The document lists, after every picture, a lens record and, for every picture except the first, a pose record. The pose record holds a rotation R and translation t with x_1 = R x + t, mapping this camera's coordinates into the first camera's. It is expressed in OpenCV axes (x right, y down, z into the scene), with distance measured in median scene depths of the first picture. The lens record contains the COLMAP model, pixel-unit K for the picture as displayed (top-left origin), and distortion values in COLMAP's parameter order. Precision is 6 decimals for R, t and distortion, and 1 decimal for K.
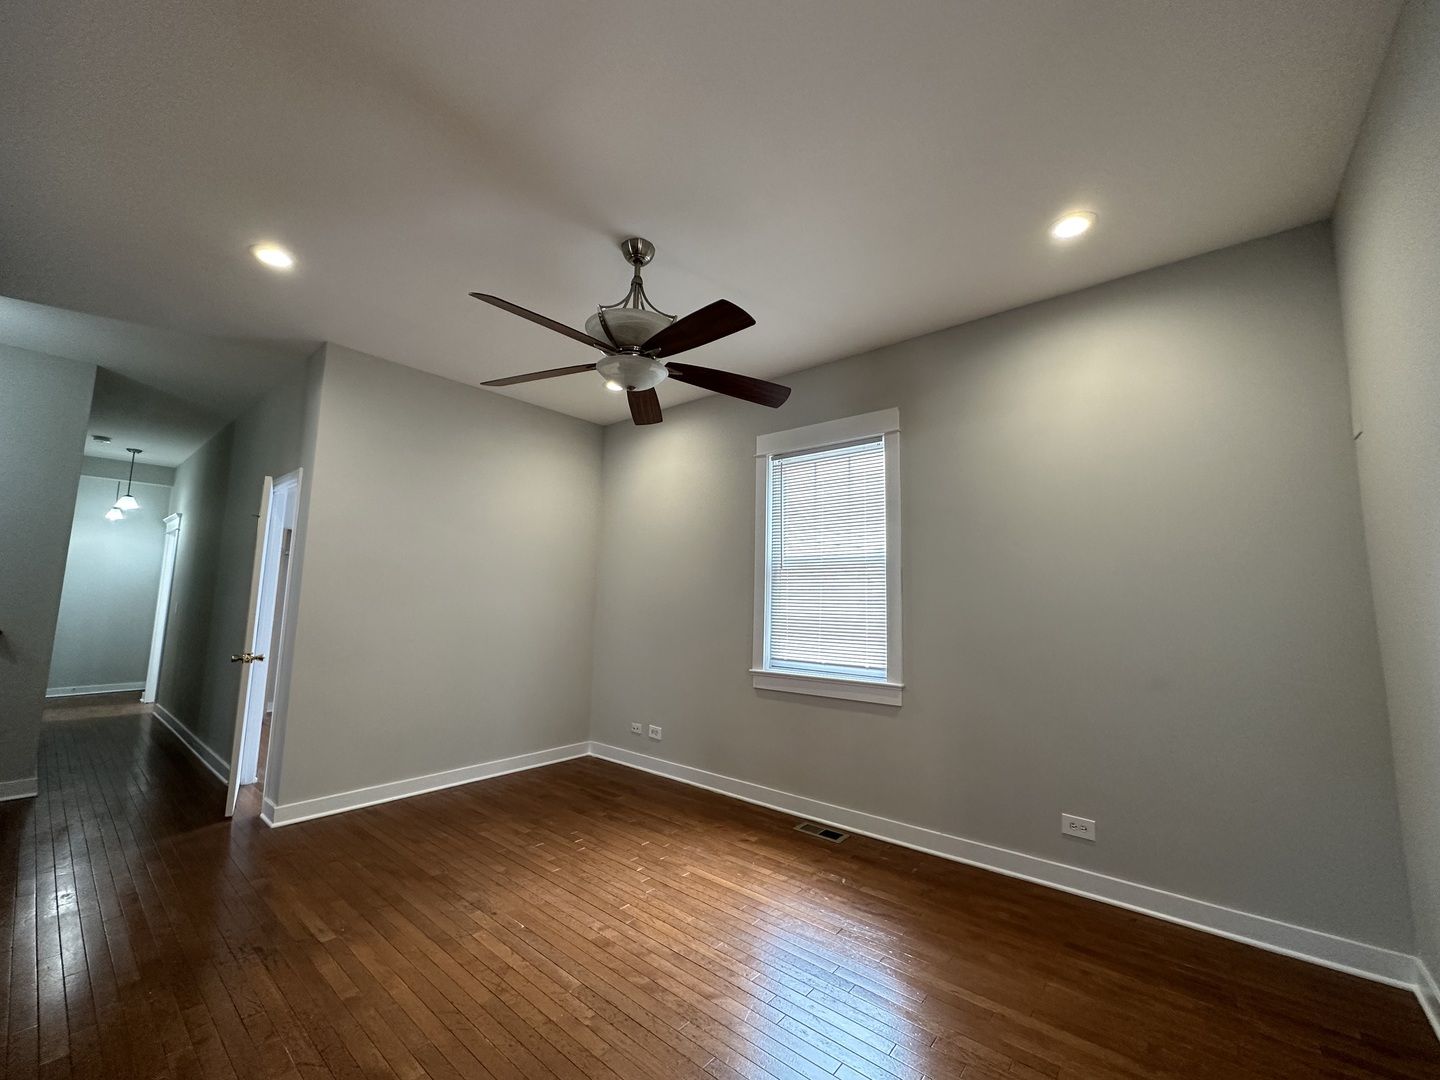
lens RADIAL K [[573.3, 0, 719.1], [0, 573.3, 536.8], [0, 0, 1]] dist [-0.001574, 0.000020]
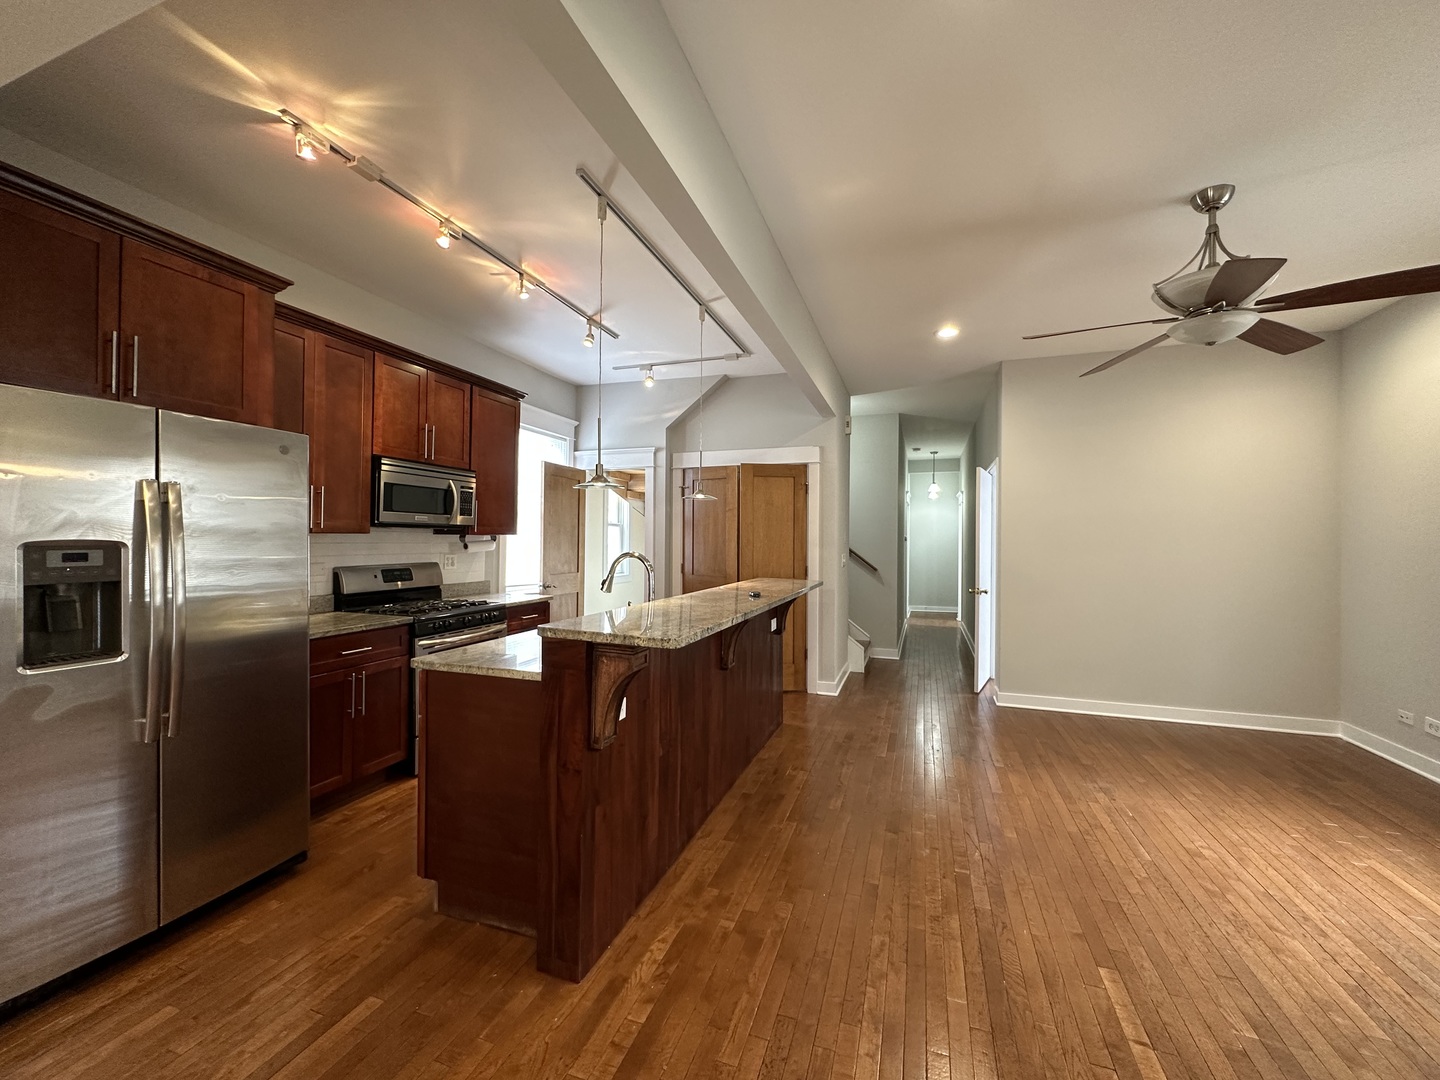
lens RADIAL K [[573.3, 0, 719.1], [0, 573.3, 536.8], [0, 0, 1]] dist [-0.001574, 0.000020]
pose [[0.347797, -0.025482, -0.937223, 0.433682], [0.108038, 0.994061, 0.013065, -0.027423], [0.931324, -0.105800, 0.348485, -0.167058]]
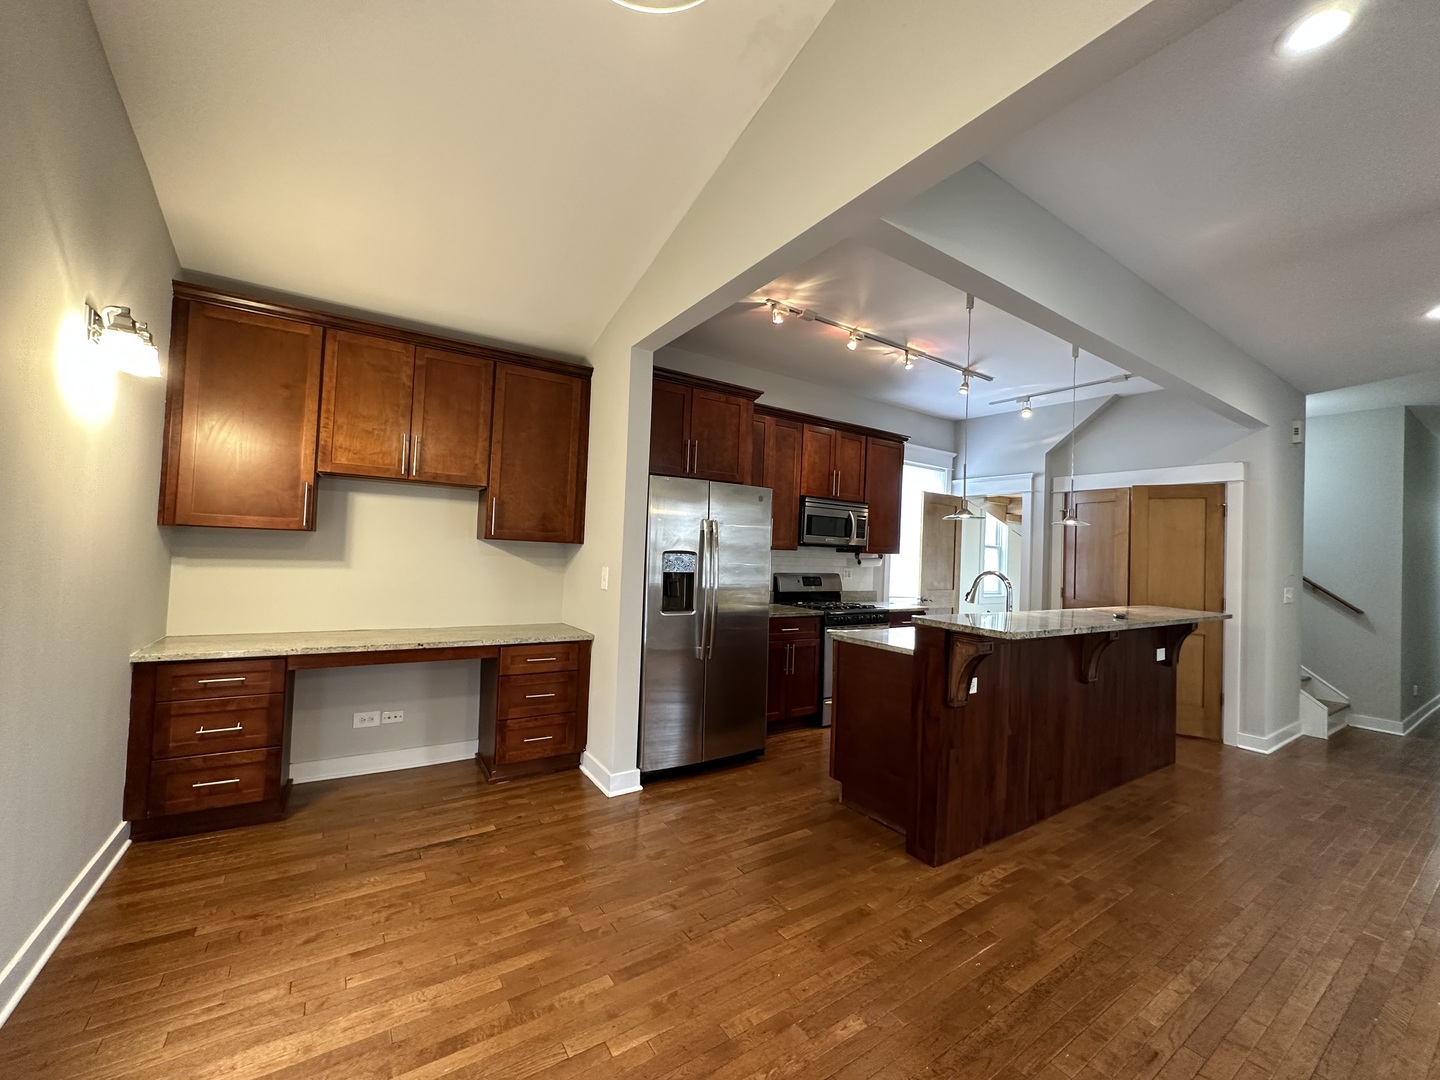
lens RADIAL K [[573.3, 0, 719.1], [0, 573.3, 536.8], [0, 0, 1]] dist [-0.001574, 0.000020]
pose [[-0.283746, -0.058411, -0.957119, 0.758300], [0.064958, 0.994679, -0.079960, -0.016473], [0.956697, -0.084861, -0.278442, -0.172440]]
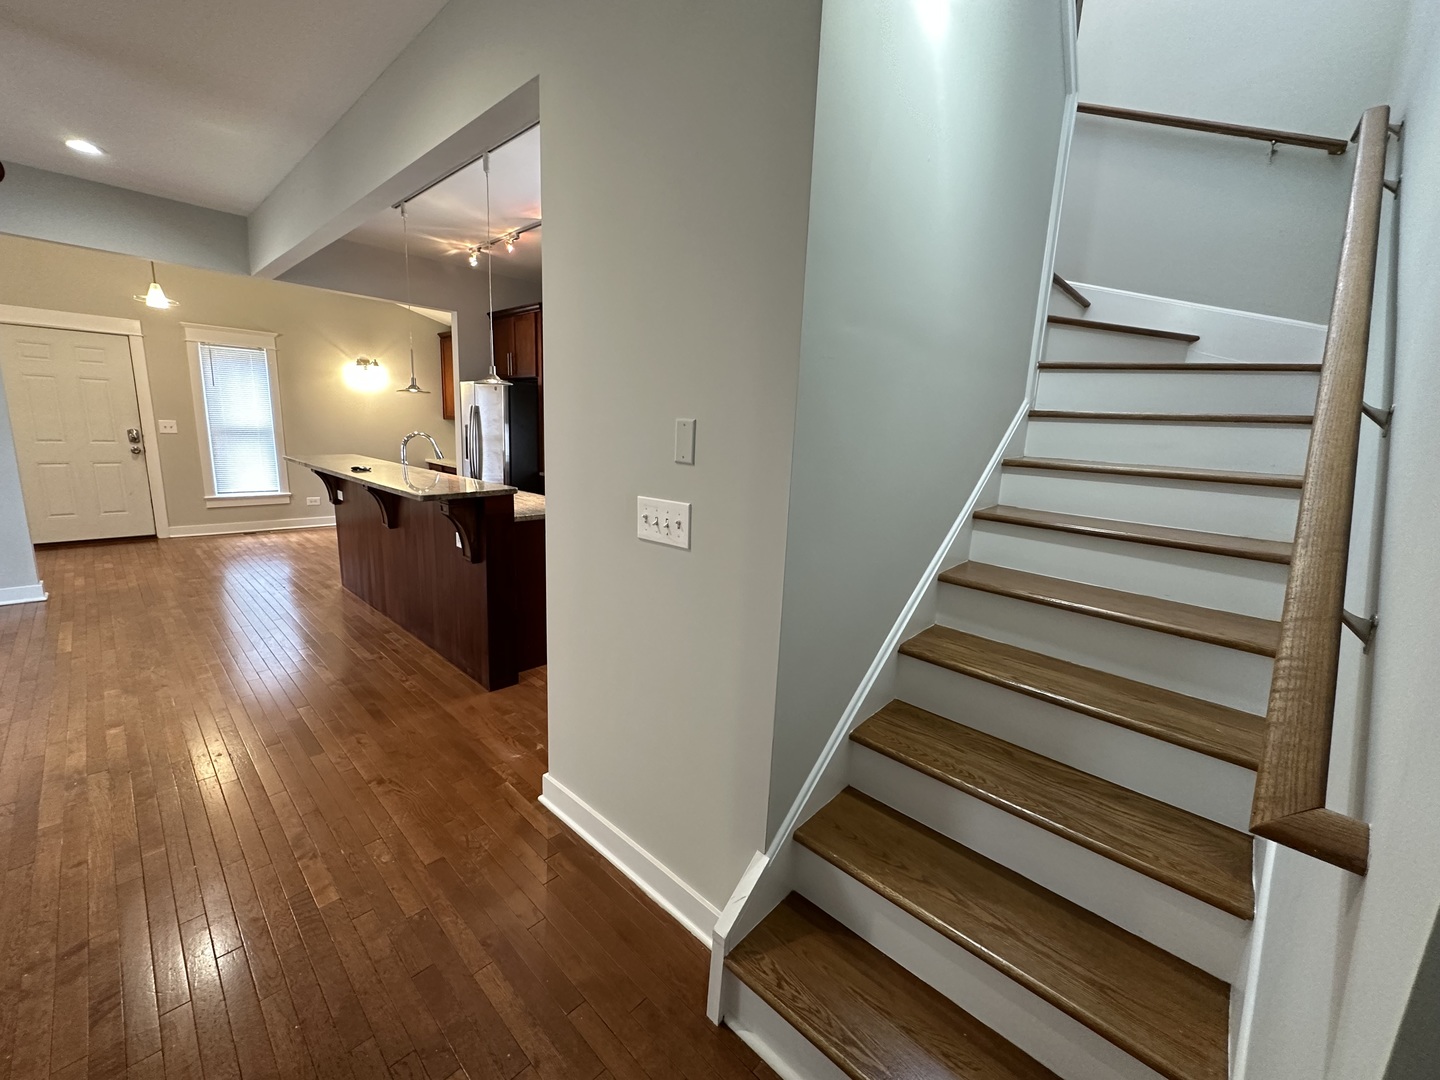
lens RADIAL K [[573.3, 0, 719.1], [0, 573.3, 536.8], [0, 0, 1]] dist [-0.001574, 0.000020]
pose [[-0.996871, -0.067599, 0.040963, -1.374688], [-0.064549, 0.995335, 0.071699, 0.108000], [-0.045619, 0.068831, -0.996585, 1.481760]]
